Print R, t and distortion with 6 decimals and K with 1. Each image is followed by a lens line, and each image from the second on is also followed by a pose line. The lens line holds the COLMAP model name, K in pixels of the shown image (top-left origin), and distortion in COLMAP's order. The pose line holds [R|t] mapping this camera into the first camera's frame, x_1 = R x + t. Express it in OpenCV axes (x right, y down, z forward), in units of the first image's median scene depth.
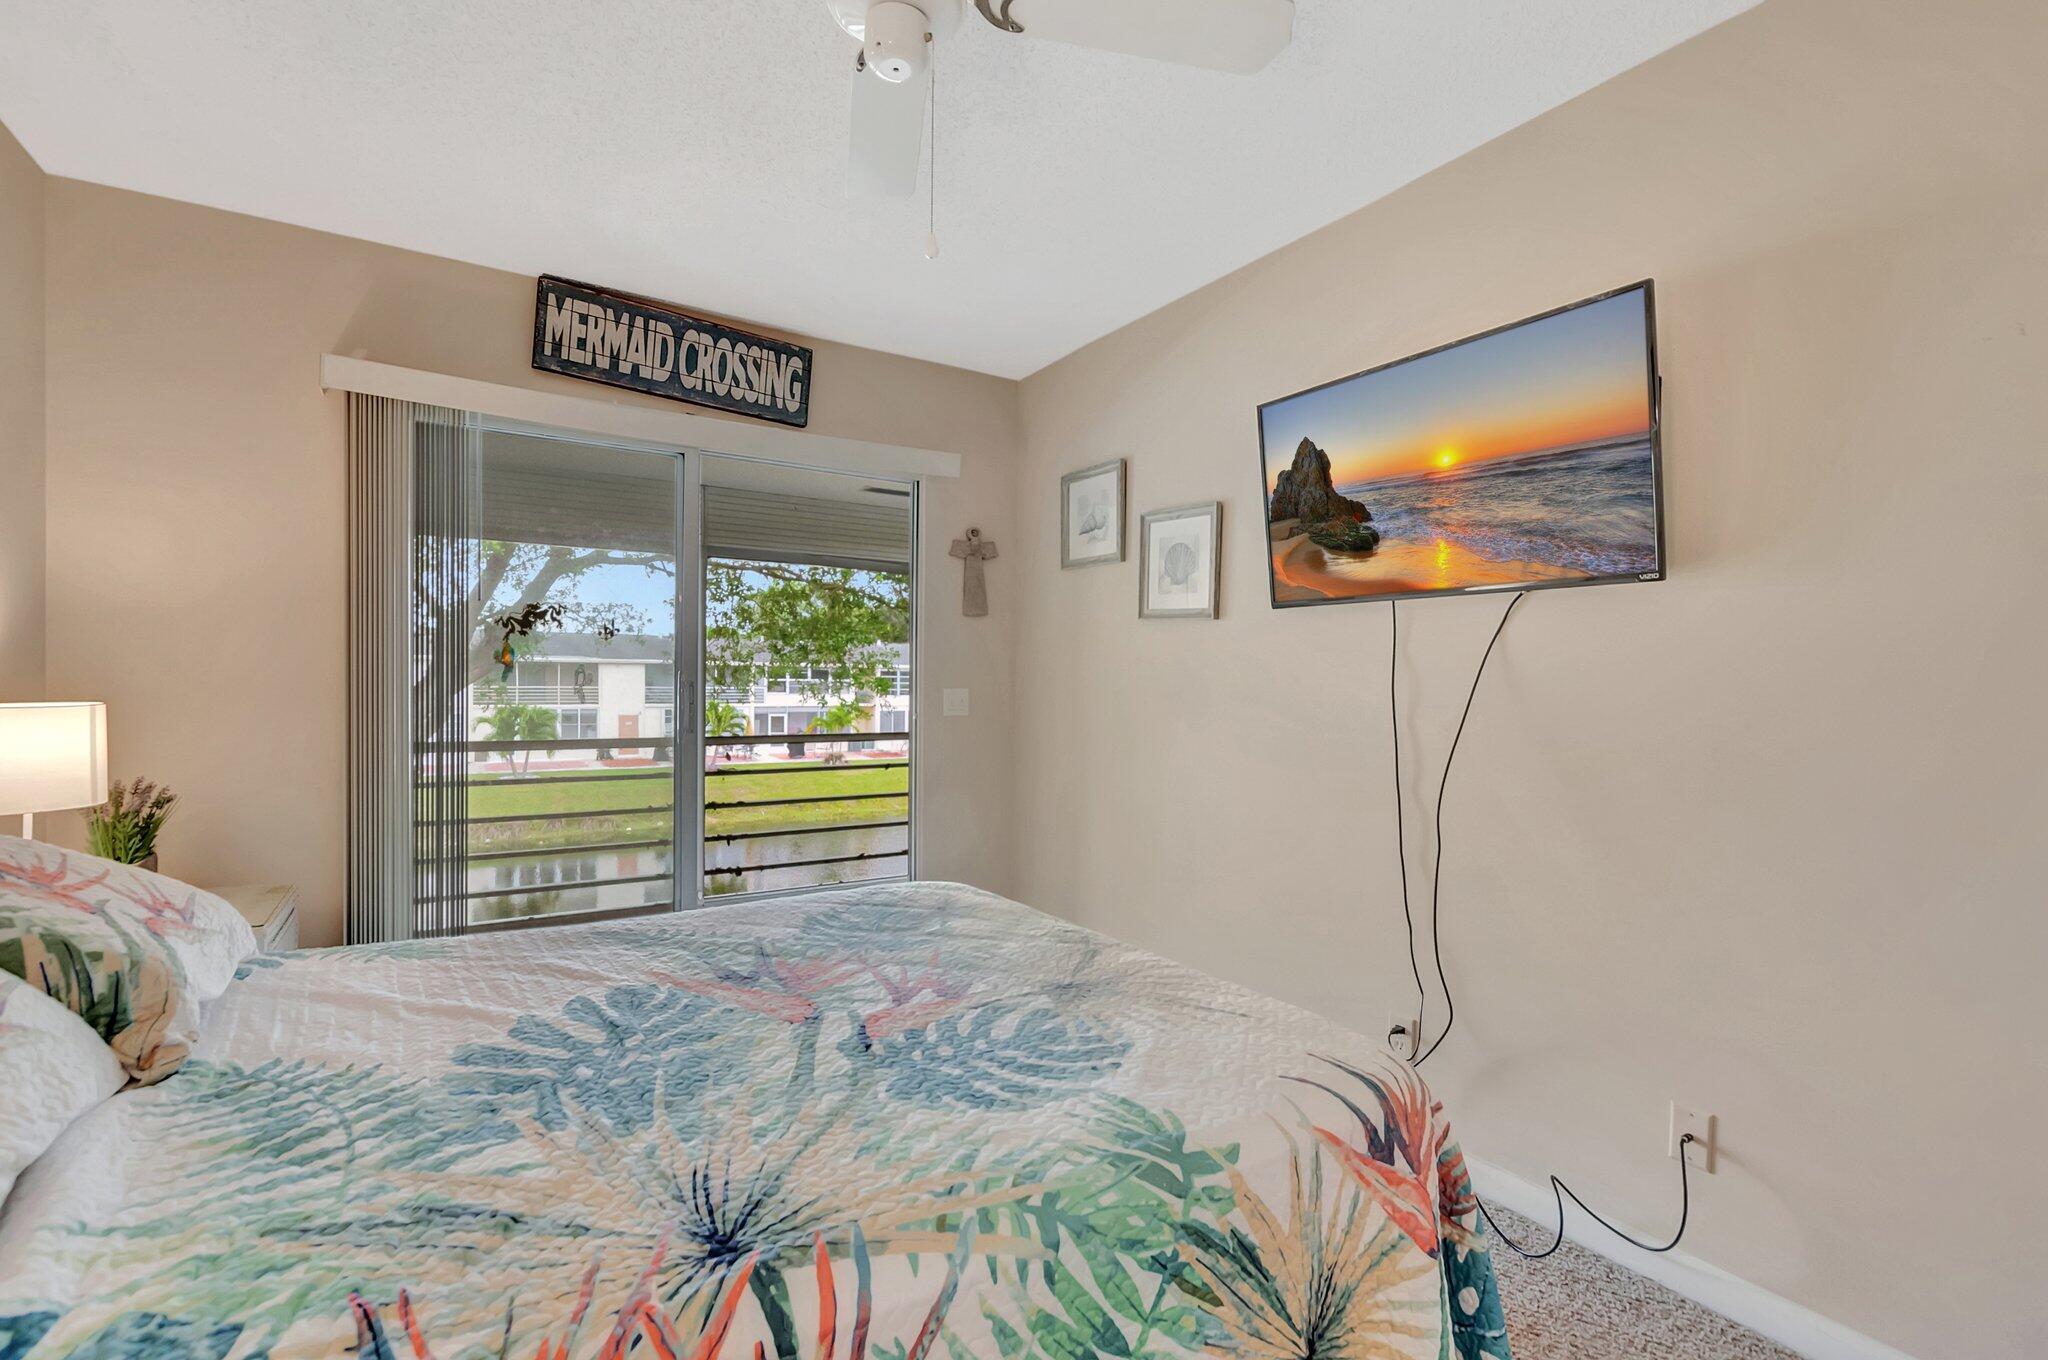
lens RADIAL K [[891.0, 0, 1017.6], [0, 891.0, 675.5], [0, 0, 1]] dist [-0.012400, -0.000579]
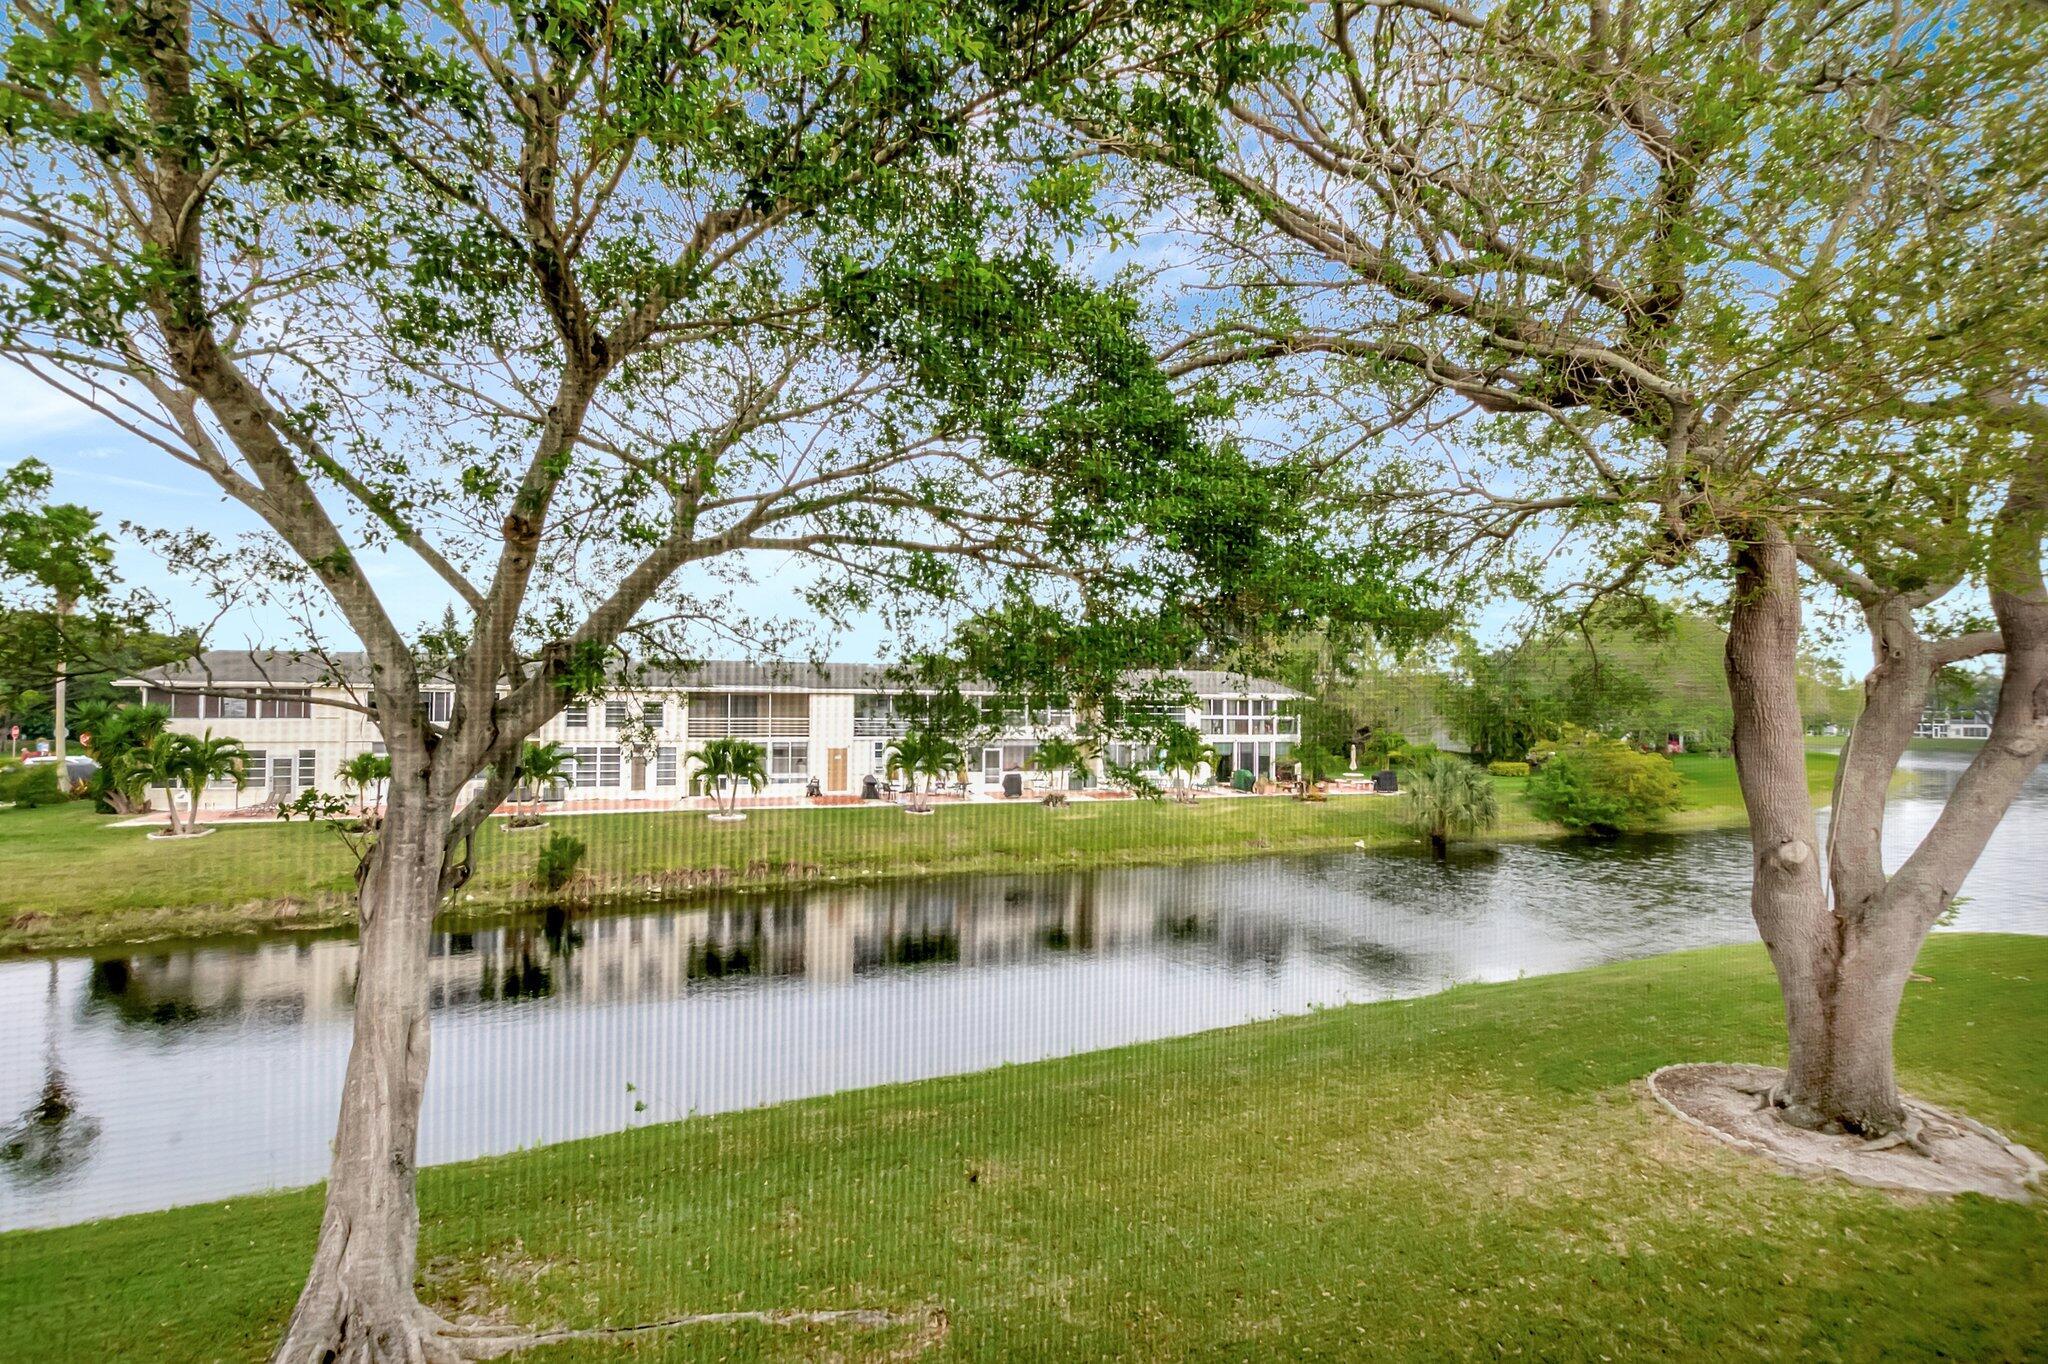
lens RADIAL K [[918.0, 0, 1014.6], [0, 918.0, 681.6], [0, 0, 1]] dist [-0.000673, 0.000075]
pose [[0.971879, -0.012301, -0.235158, -0.483596], [0.007243, 0.999724, -0.022364, -0.050540], [0.235368, 0.020032, 0.971700, 1.716334]]
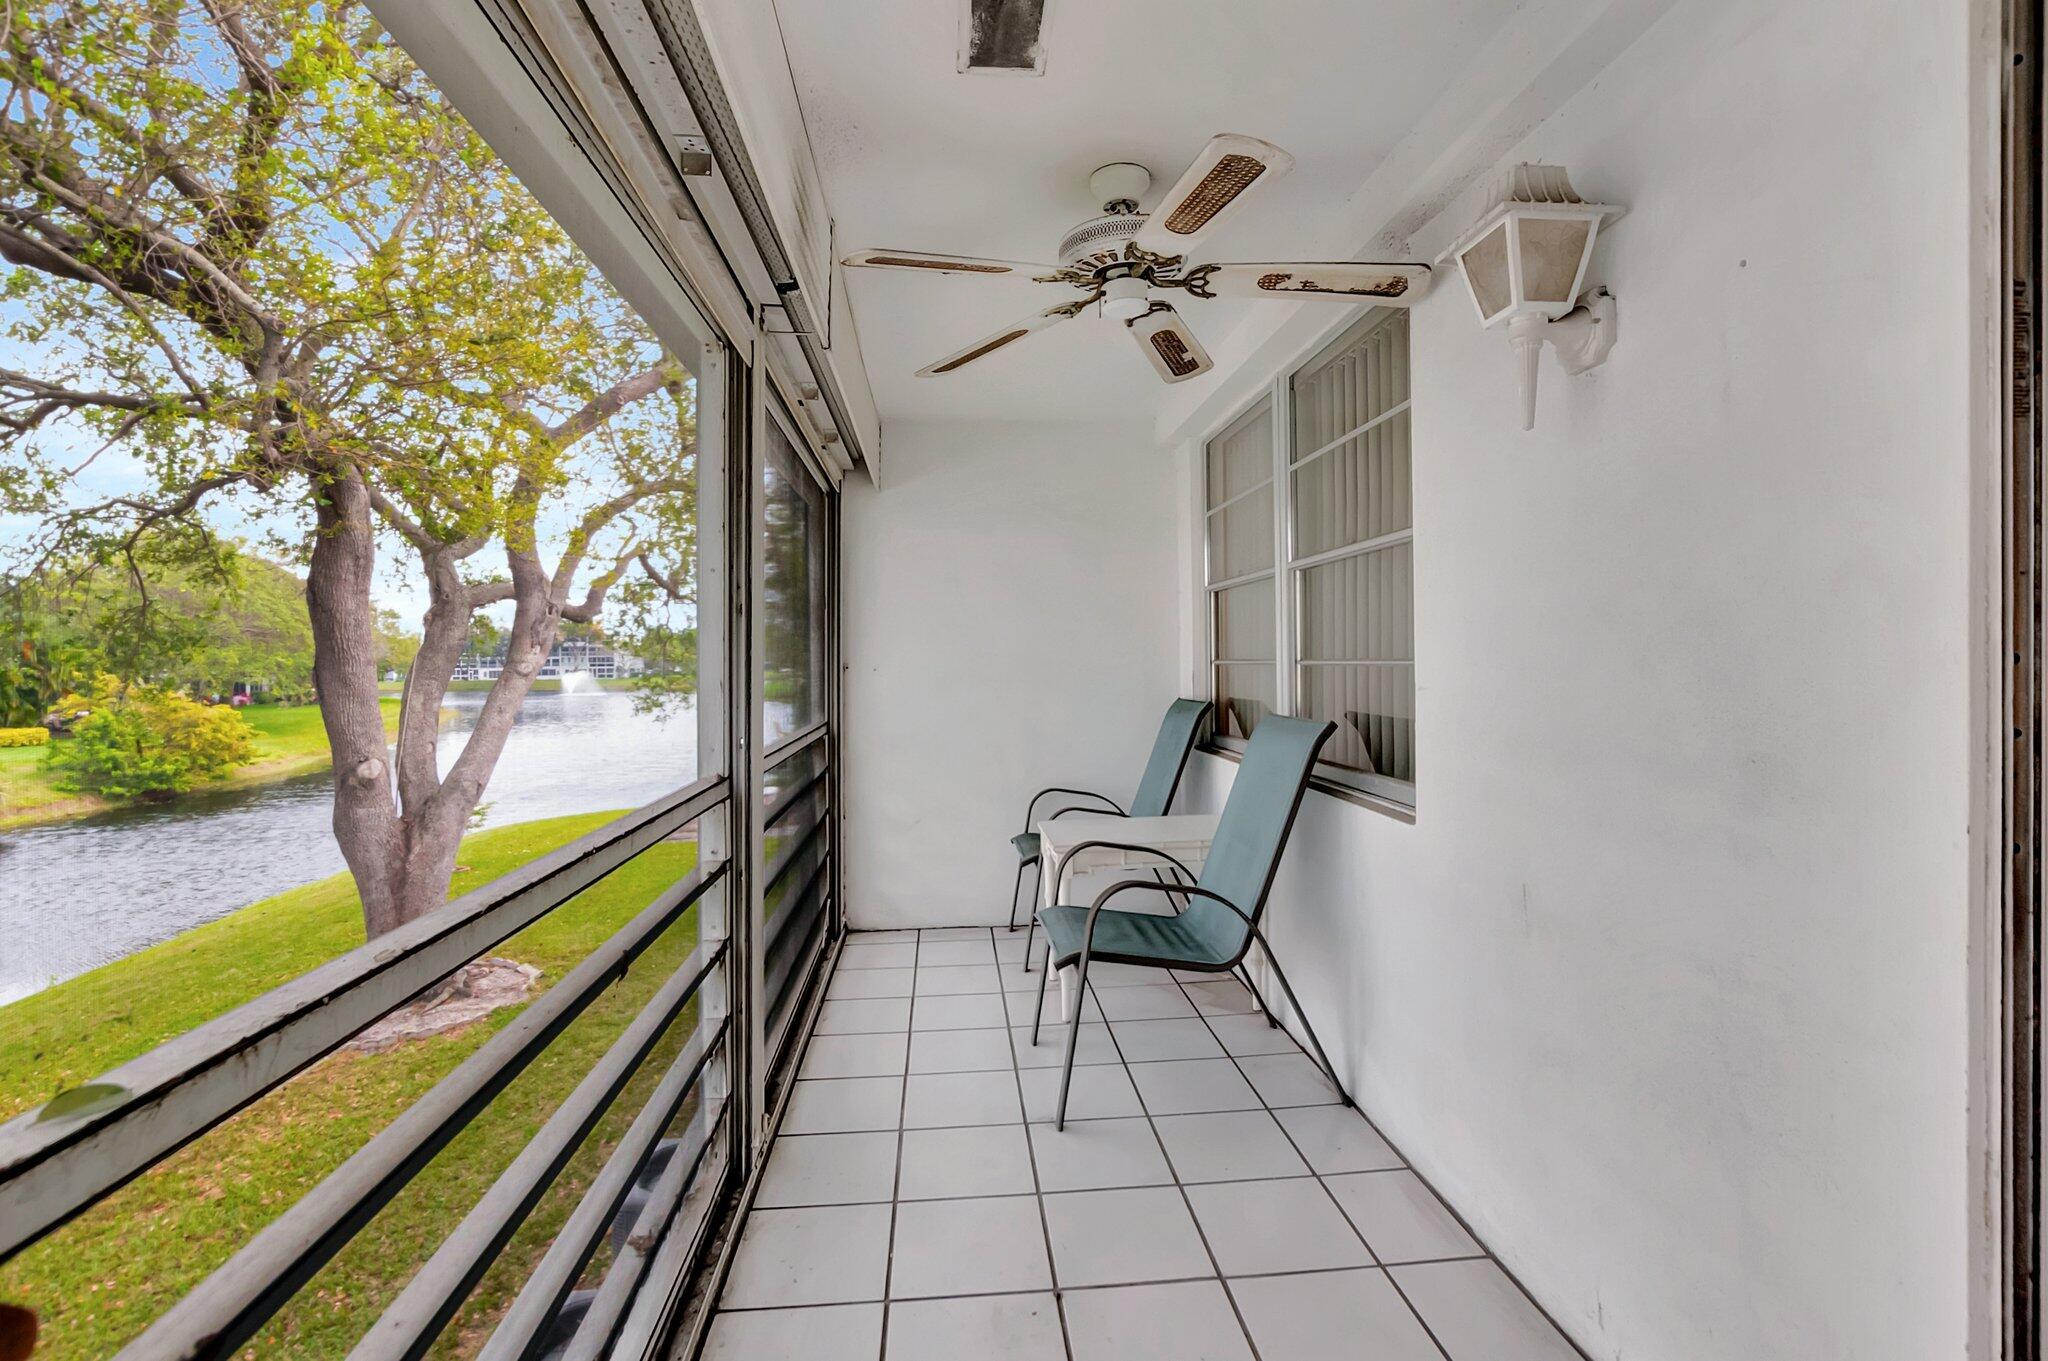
lens RADIAL K [[960.7, 0, 1024.0], [0, 960.7, 680.5], [0, 0, 1]] dist [-0.004495, -0.000077]
pose [[0.477165, -0.038996, 0.877948, -0.640097], [0.006917, 0.999151, 0.040620, 0.016553], [-0.878787, -0.013310, 0.477029, 1.484190]]
